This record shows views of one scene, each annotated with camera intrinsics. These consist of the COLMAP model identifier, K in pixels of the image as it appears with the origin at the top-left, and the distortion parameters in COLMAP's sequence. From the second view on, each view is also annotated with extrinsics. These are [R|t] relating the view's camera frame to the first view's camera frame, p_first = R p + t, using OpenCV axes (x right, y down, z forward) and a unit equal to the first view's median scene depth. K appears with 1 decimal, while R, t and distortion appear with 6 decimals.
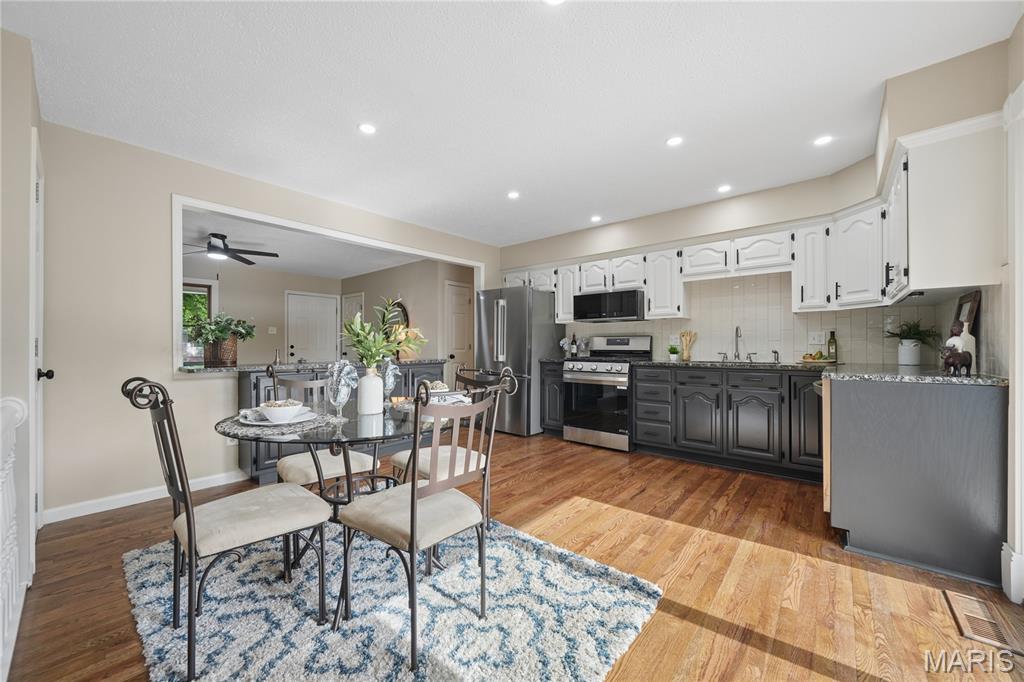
lens RADIAL K [[379.5, 0, 506.8], [0, 379.5, 342.1], [0, 0, 1]] dist [-0.009282, -0.000051]
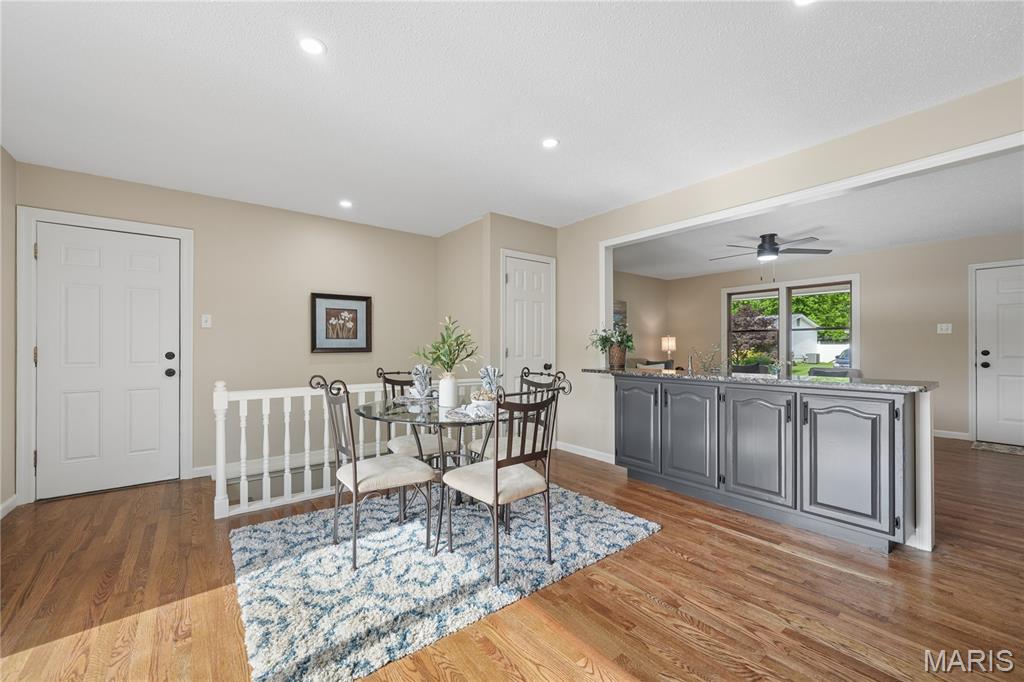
lens RADIAL K [[400.7, 0, 511.2], [0, 400.7, 344.5], [0, 0, 1]] dist [-0.002109, -0.000206]
pose [[-0.193171, -0.001183, -0.981164, 1.178456], [0.013130, 0.999907, -0.003791, -0.042746], [0.981077, -0.013615, -0.193137, 1.780433]]
